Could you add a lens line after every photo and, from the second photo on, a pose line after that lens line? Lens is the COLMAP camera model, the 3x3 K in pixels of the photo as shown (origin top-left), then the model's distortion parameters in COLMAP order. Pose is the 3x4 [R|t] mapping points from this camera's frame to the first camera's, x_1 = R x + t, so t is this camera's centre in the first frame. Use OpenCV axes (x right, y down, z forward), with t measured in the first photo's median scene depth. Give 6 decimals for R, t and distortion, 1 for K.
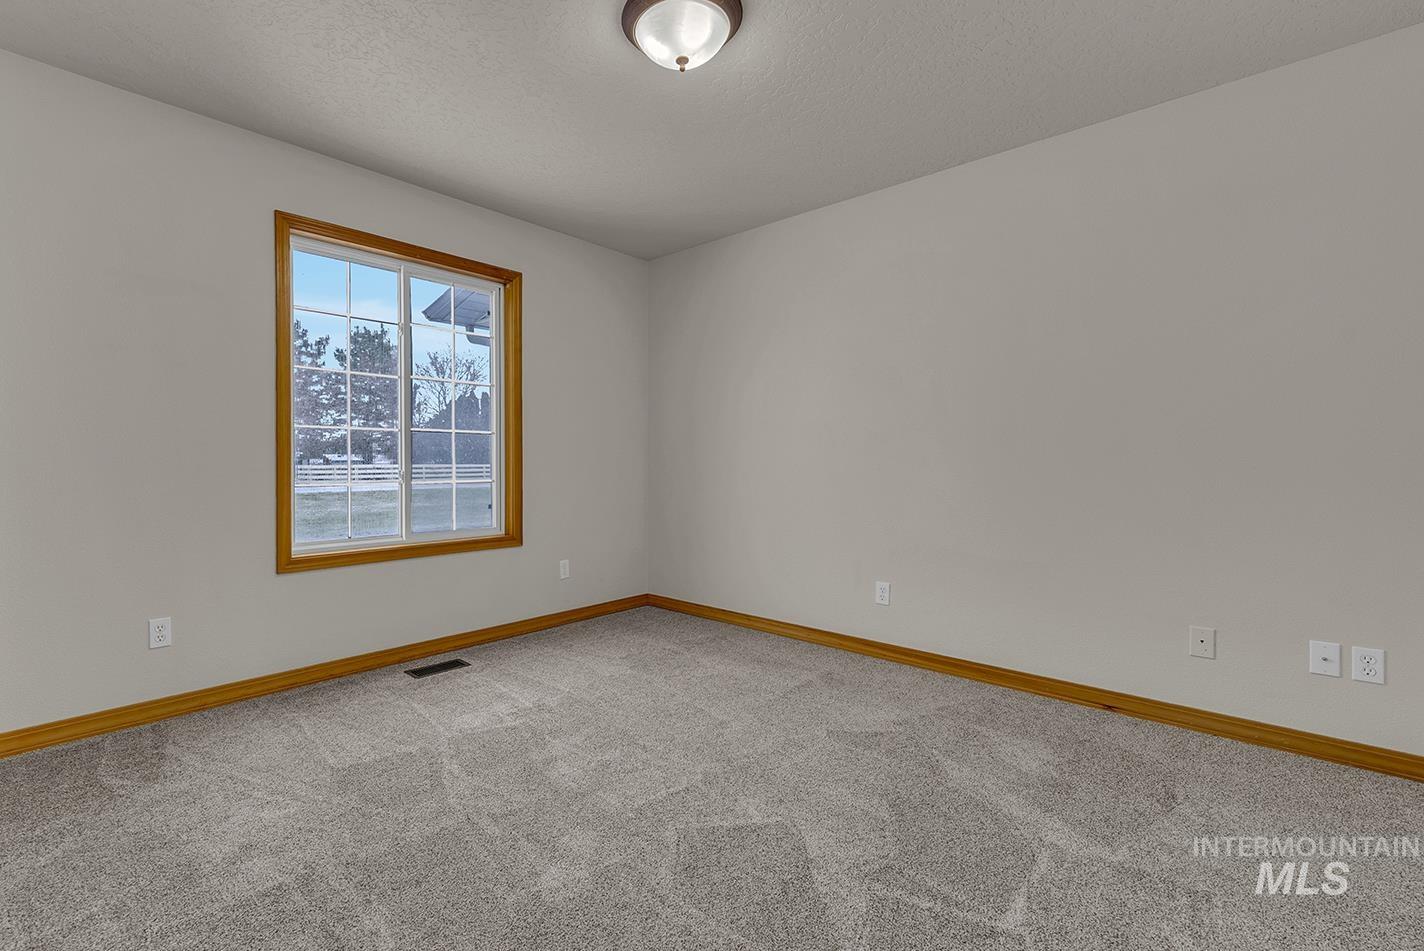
lens RADIAL K [[581.1, 0, 712.4], [0, 581.1, 462.3], [0, 0, 1]] dist [-0.000737, -0.000119]
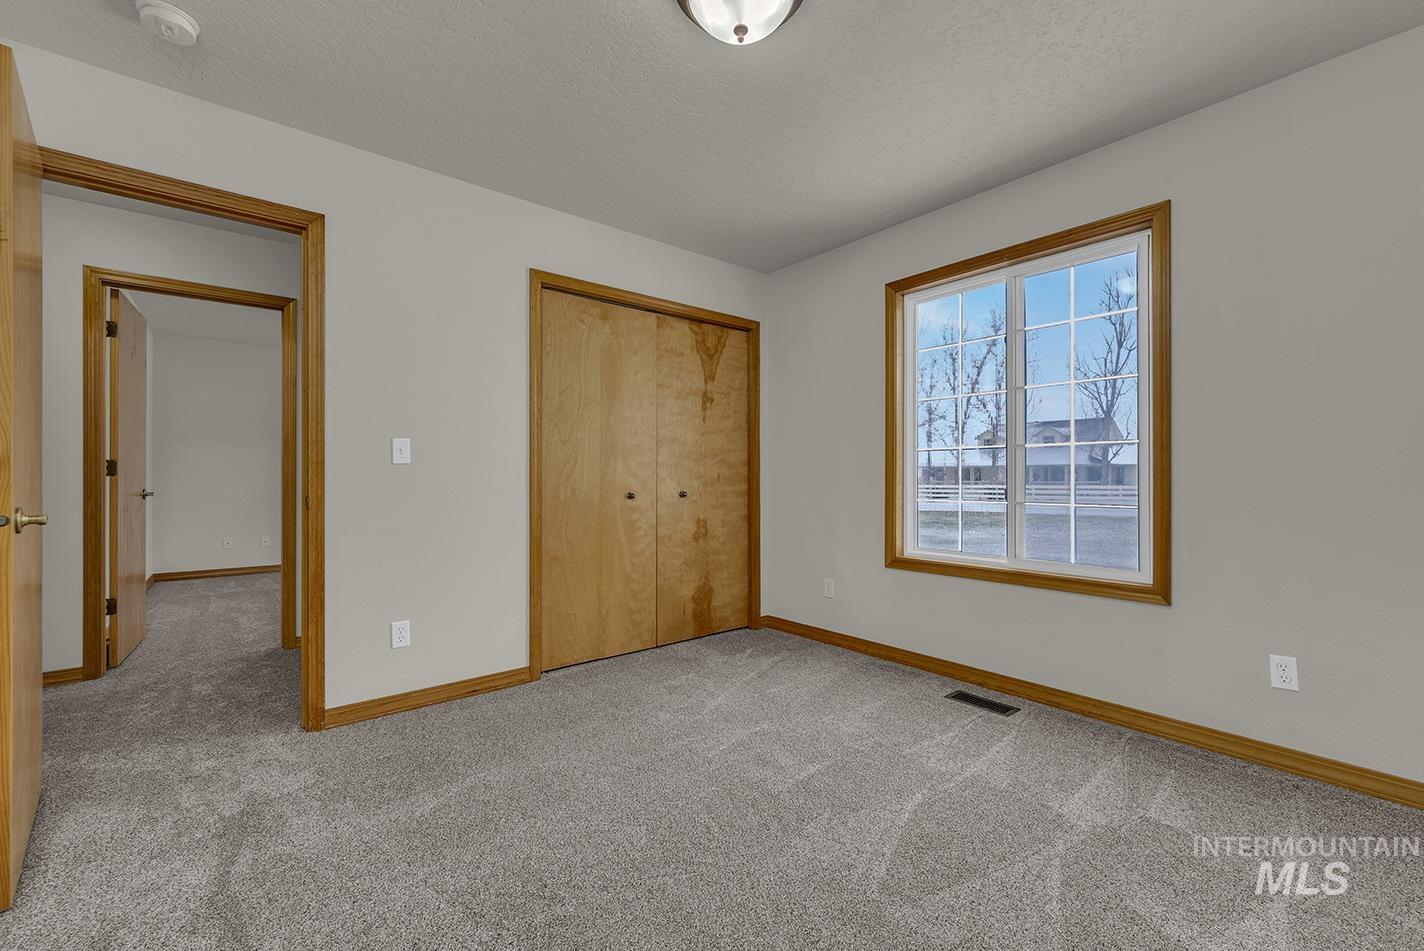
lens RADIAL K [[577.6, 0, 651.0], [0, 577.6, 480.6], [0, 0, 1]] dist [0.000189, 0.000444]
pose [[-0.187466, -0.003660, -0.982264, 0.520343], [-0.011194, 0.999936, -0.001589, 0.008465], [0.982207, 0.010697, -0.187495, 0.639665]]
